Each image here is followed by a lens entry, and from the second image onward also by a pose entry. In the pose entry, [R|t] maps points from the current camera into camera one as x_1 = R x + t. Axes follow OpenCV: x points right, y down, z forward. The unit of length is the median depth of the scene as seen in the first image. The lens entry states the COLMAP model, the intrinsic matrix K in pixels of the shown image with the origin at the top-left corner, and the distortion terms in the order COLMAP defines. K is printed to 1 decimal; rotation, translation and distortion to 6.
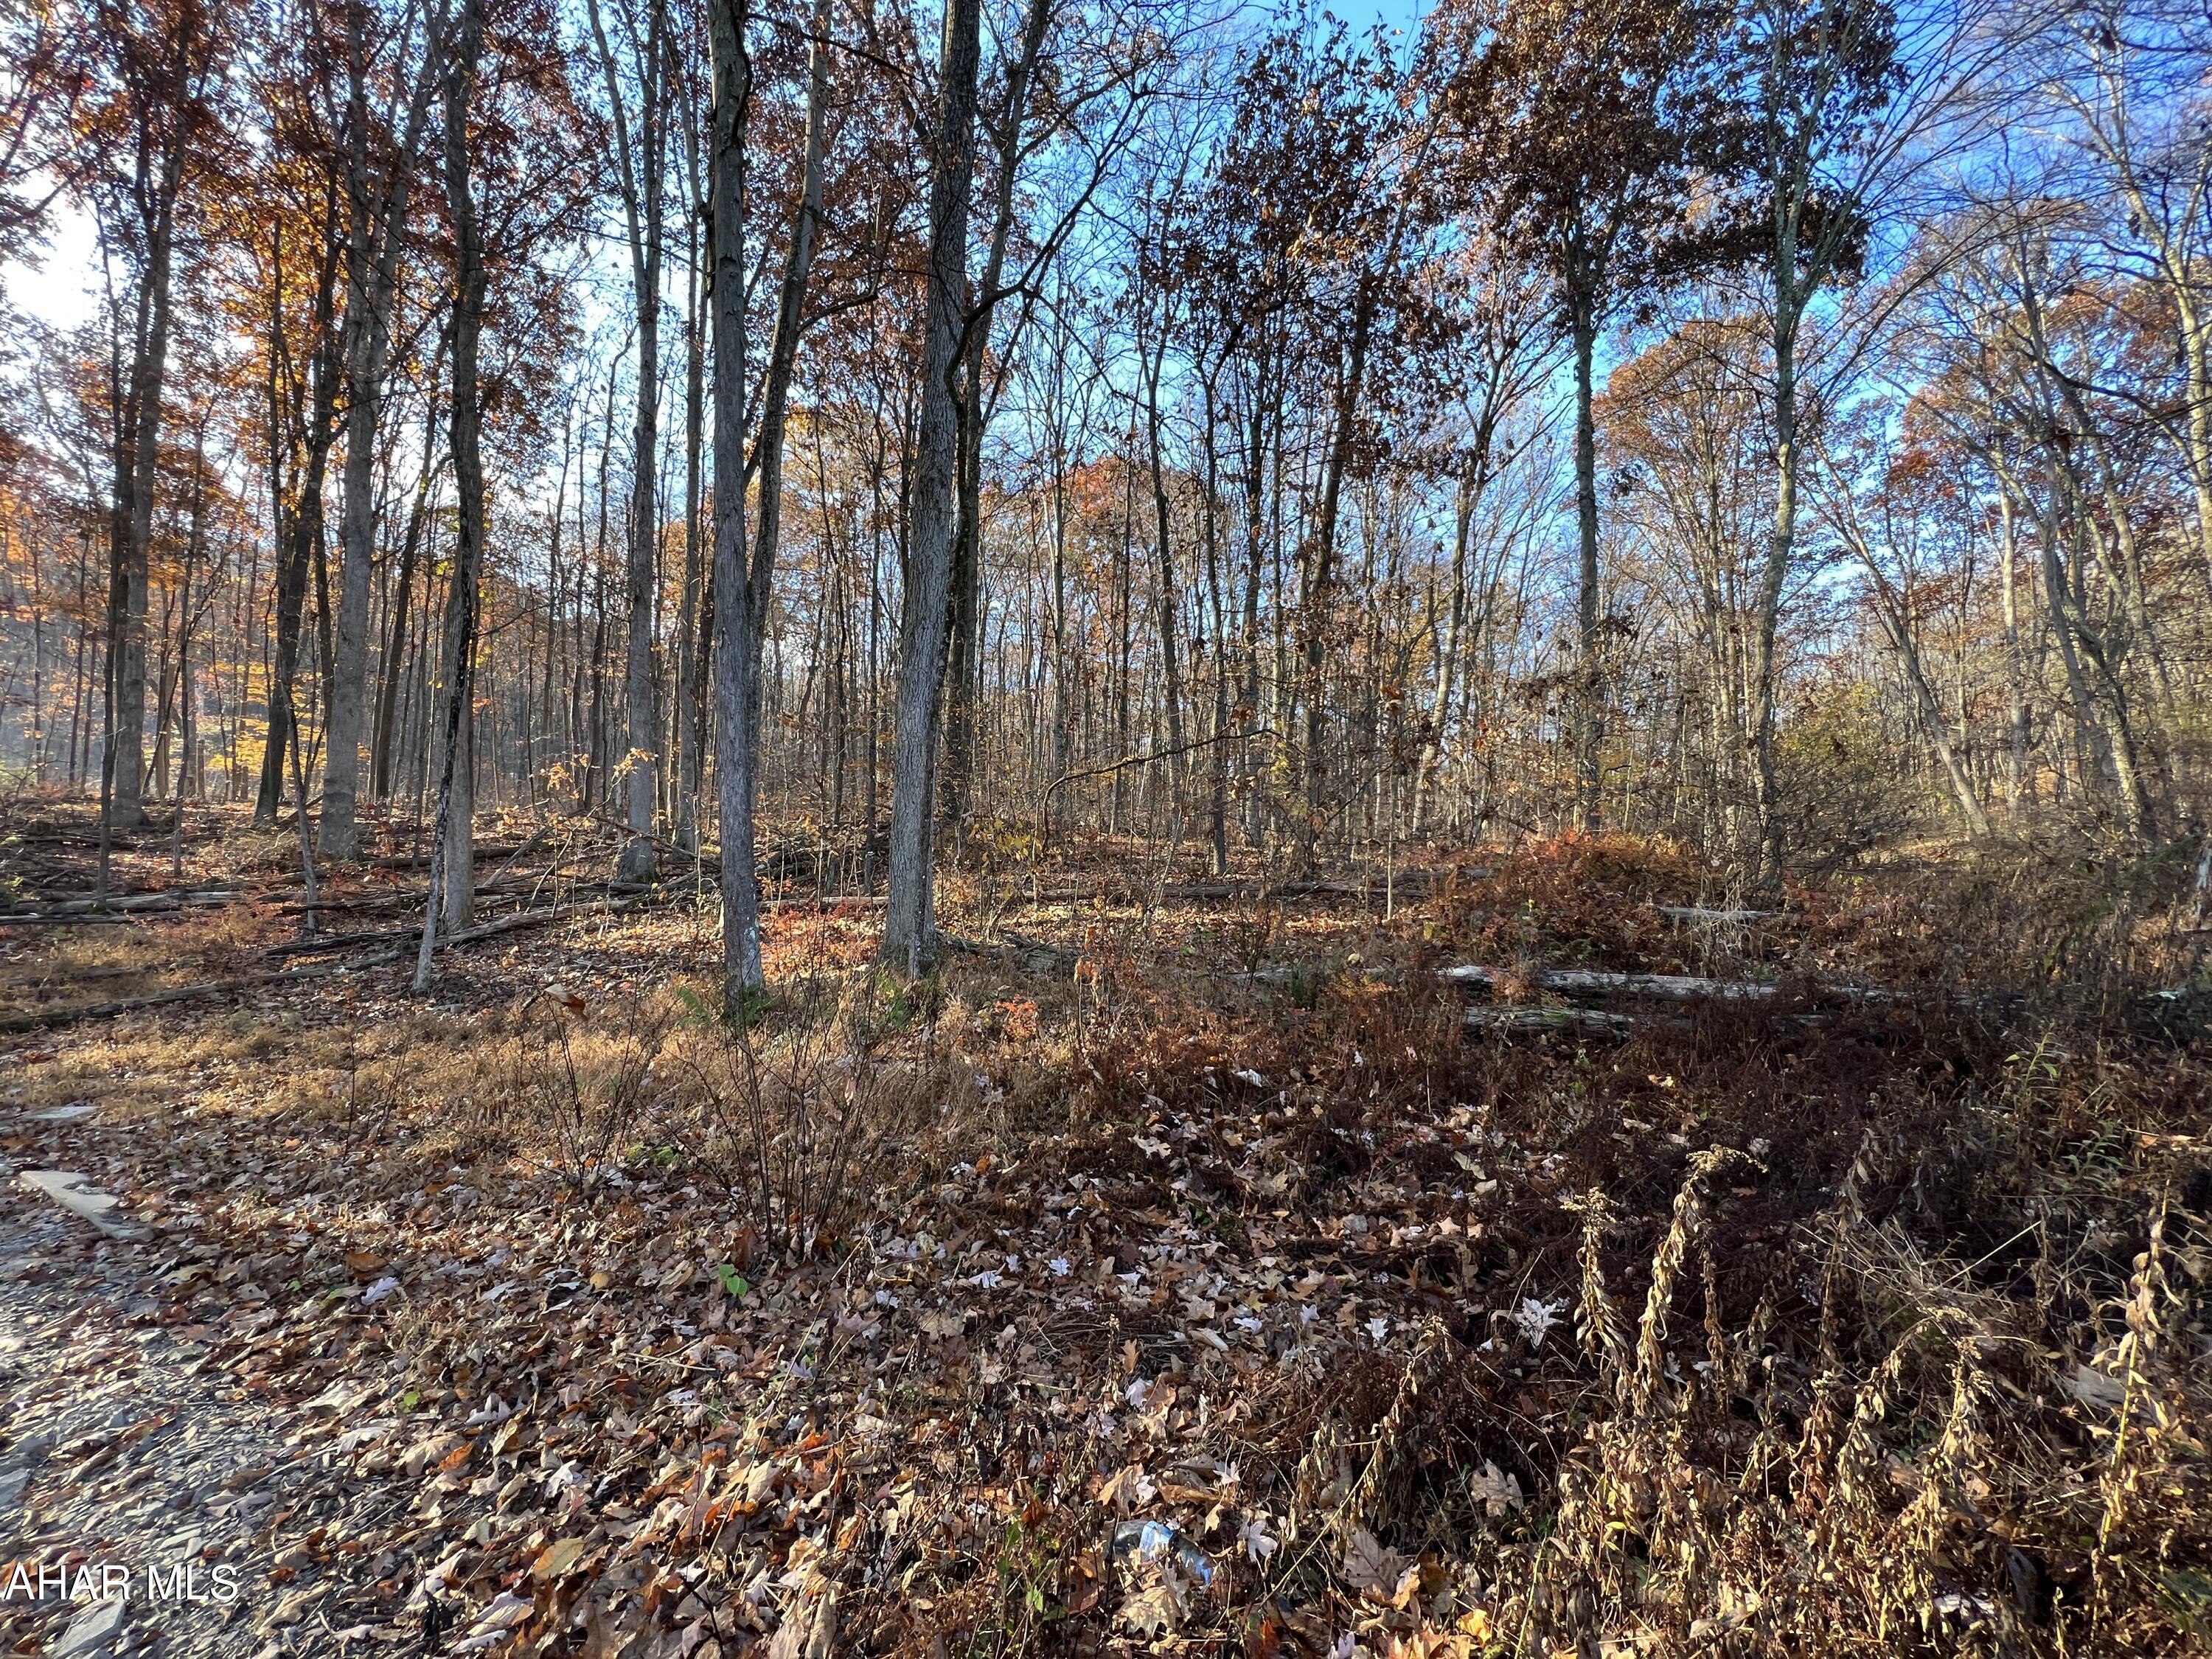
lens RADIAL K [[881.1, 0, 1104.6], [0, 881.1, 821.4], [0, 0, 1]] dist [-0.001594, -0.000159]
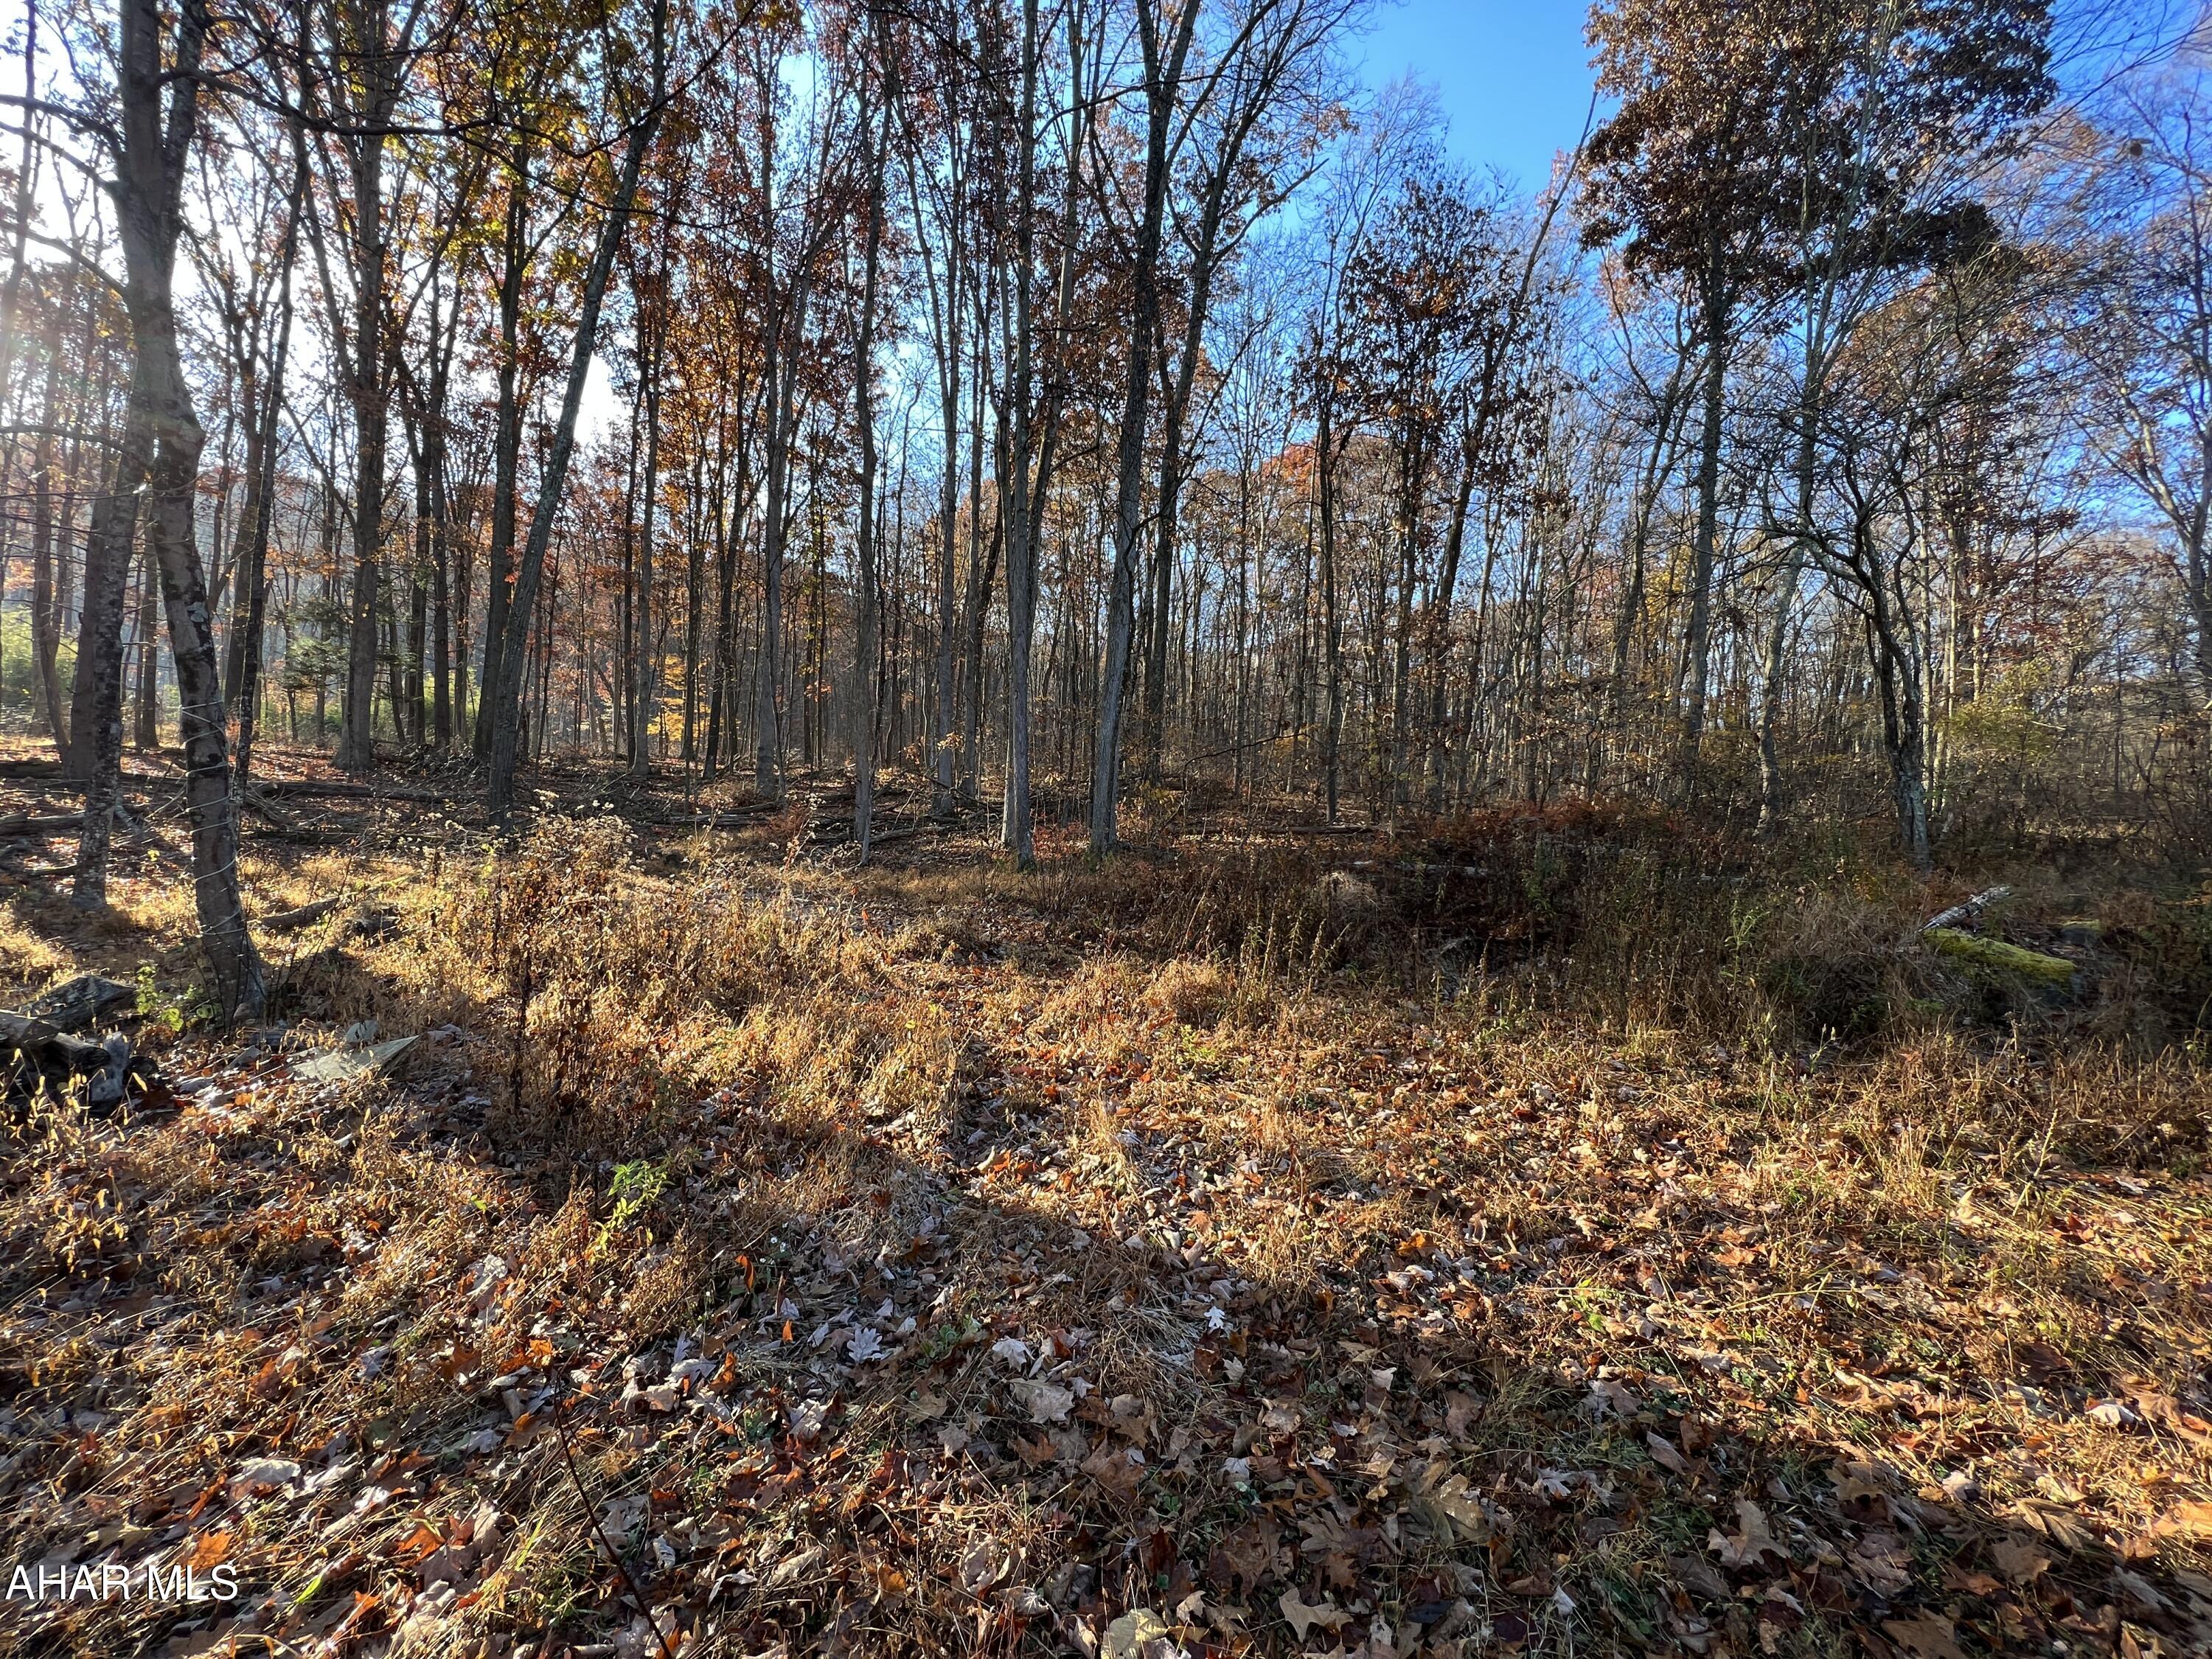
lens RADIAL K [[885.5, 0, 1102.9], [0, 885.5, 824.9], [0, 0, 1]] dist [-0.000193, 0.000553]
pose [[0.965961, 0.031321, -0.256786, 0.231824], [-0.016825, 0.998148, 0.058455, -0.019673], [0.258141, -0.052145, 0.964699, -0.728903]]
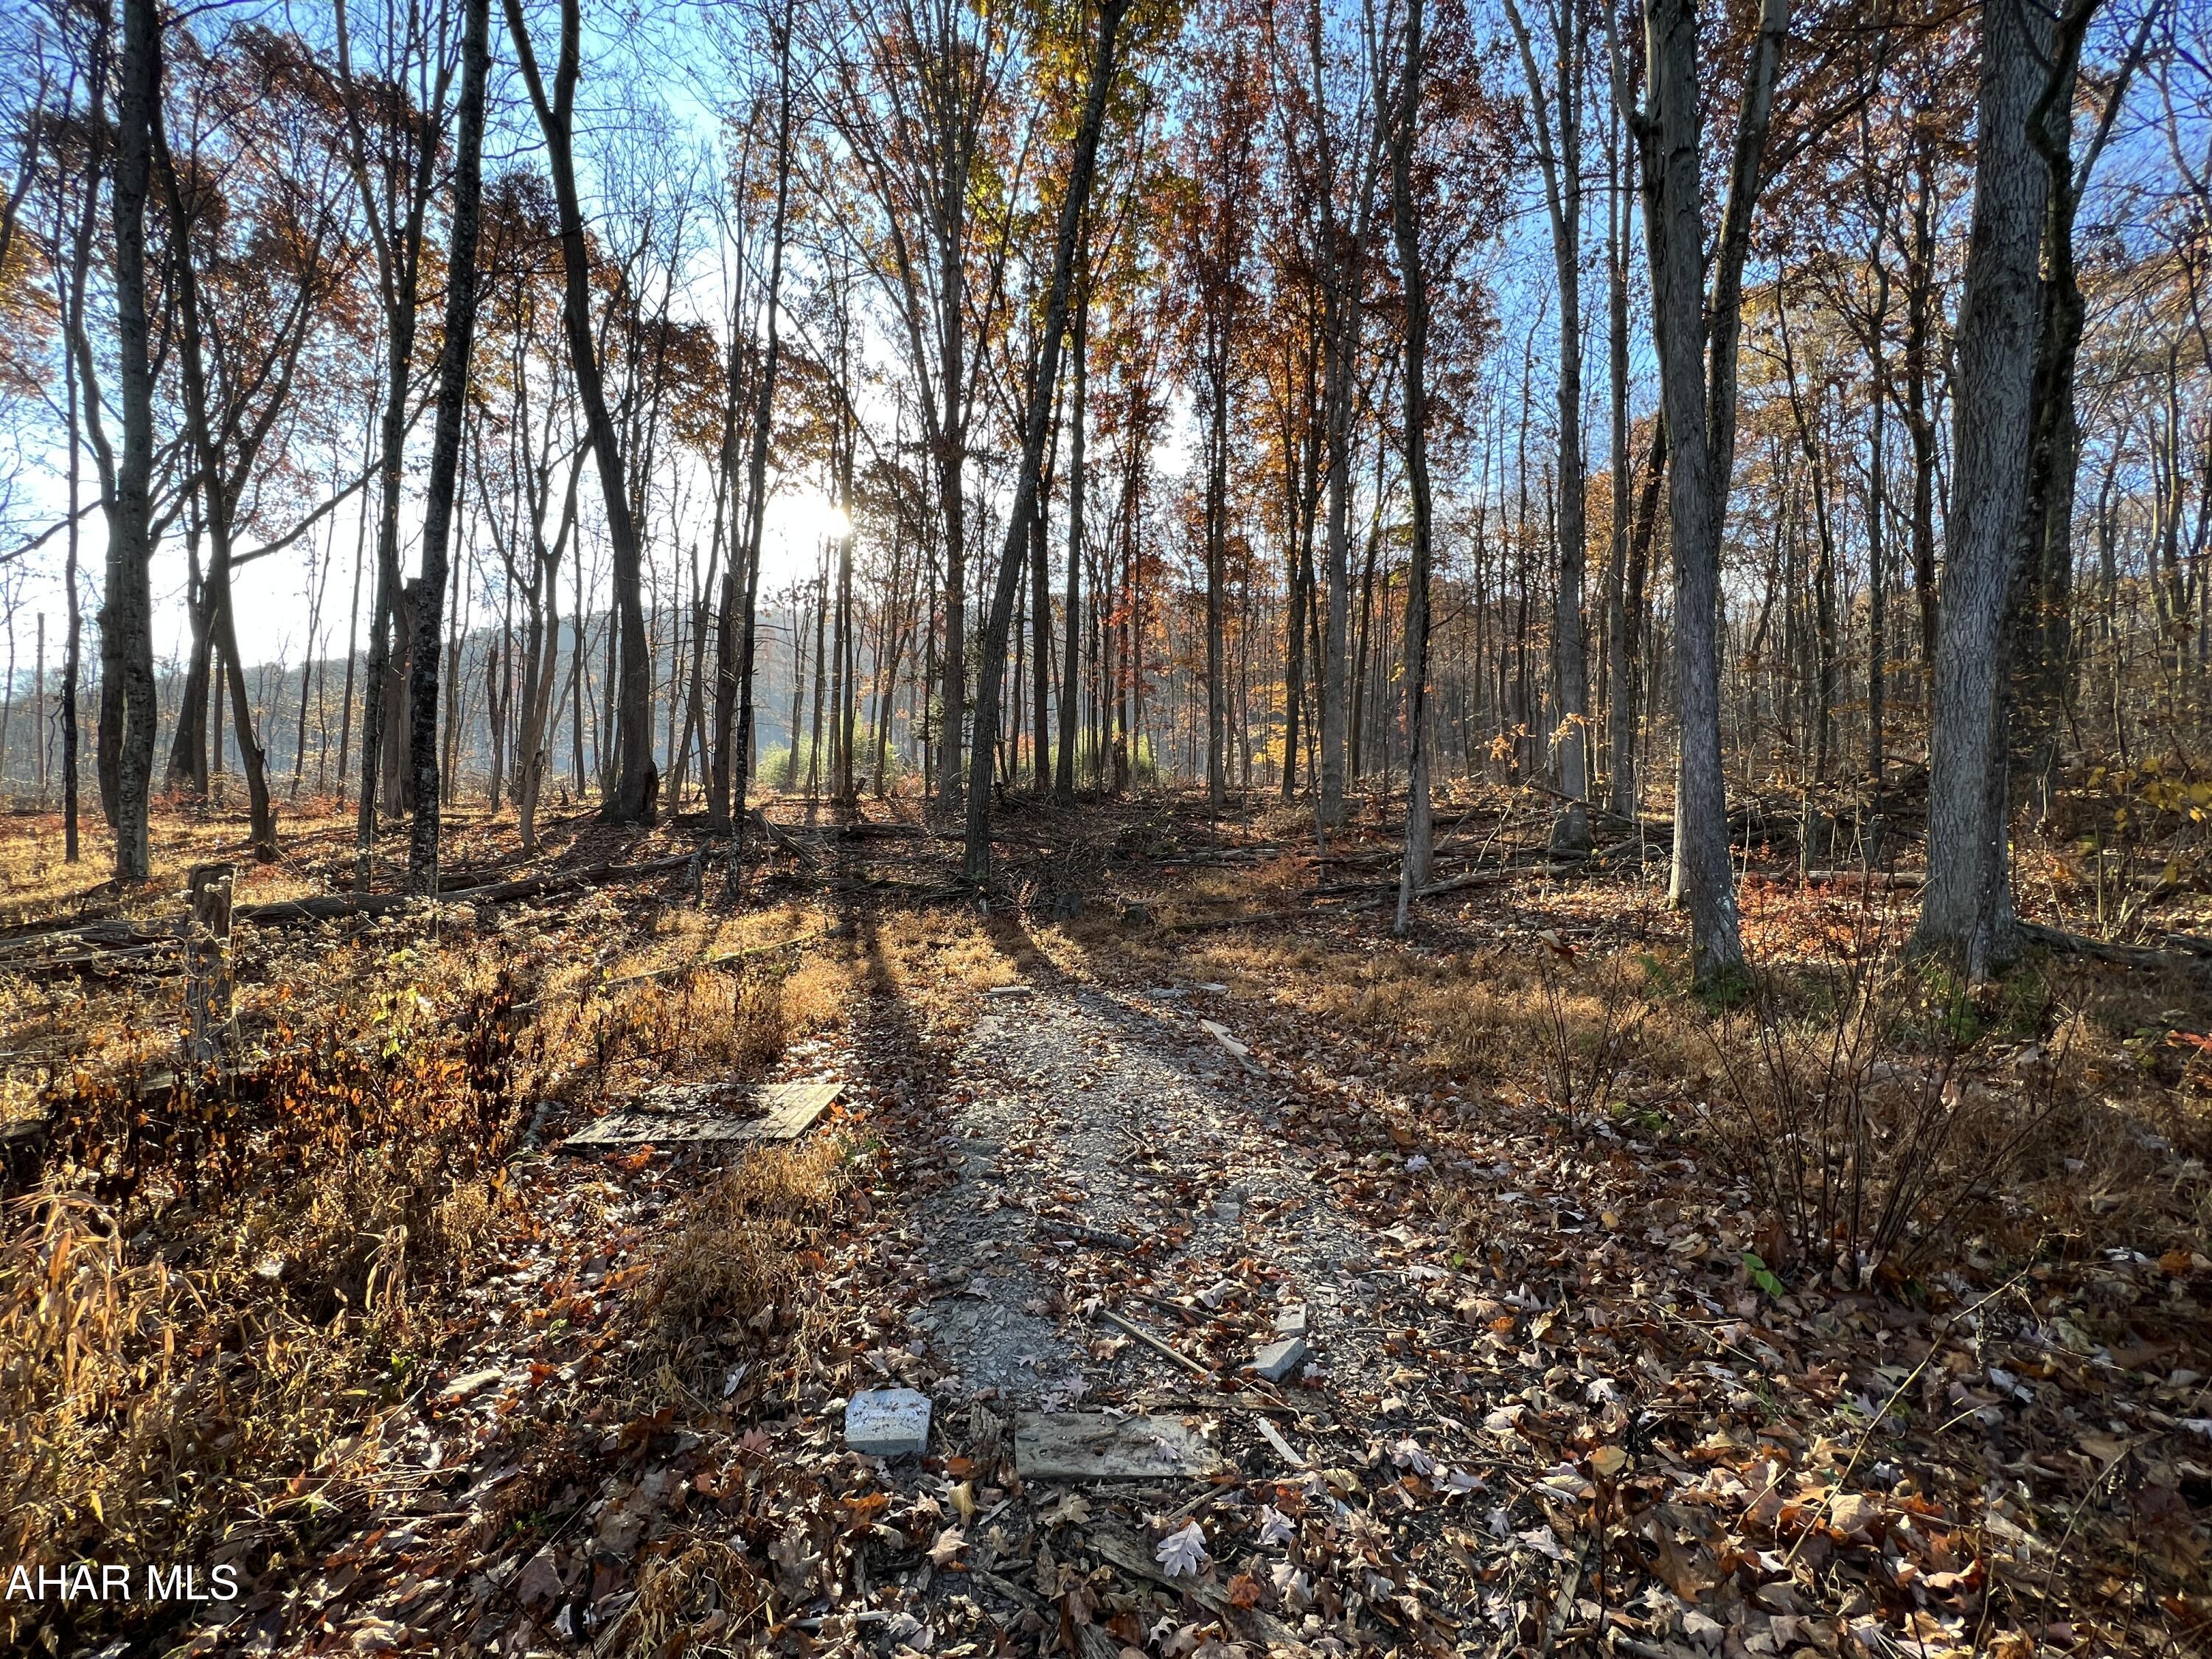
lens RADIAL K [[885.5, 0, 1100.5], [0, 885.5, 821.9], [0, 0, 1]] dist [-0.000193, 0.000553]
pose [[0.571333, -0.003177, -0.820712, -0.021824], [0.030611, 0.999379, 0.017442, 0.007719], [0.820147, -0.035088, 0.571075, -0.017950]]
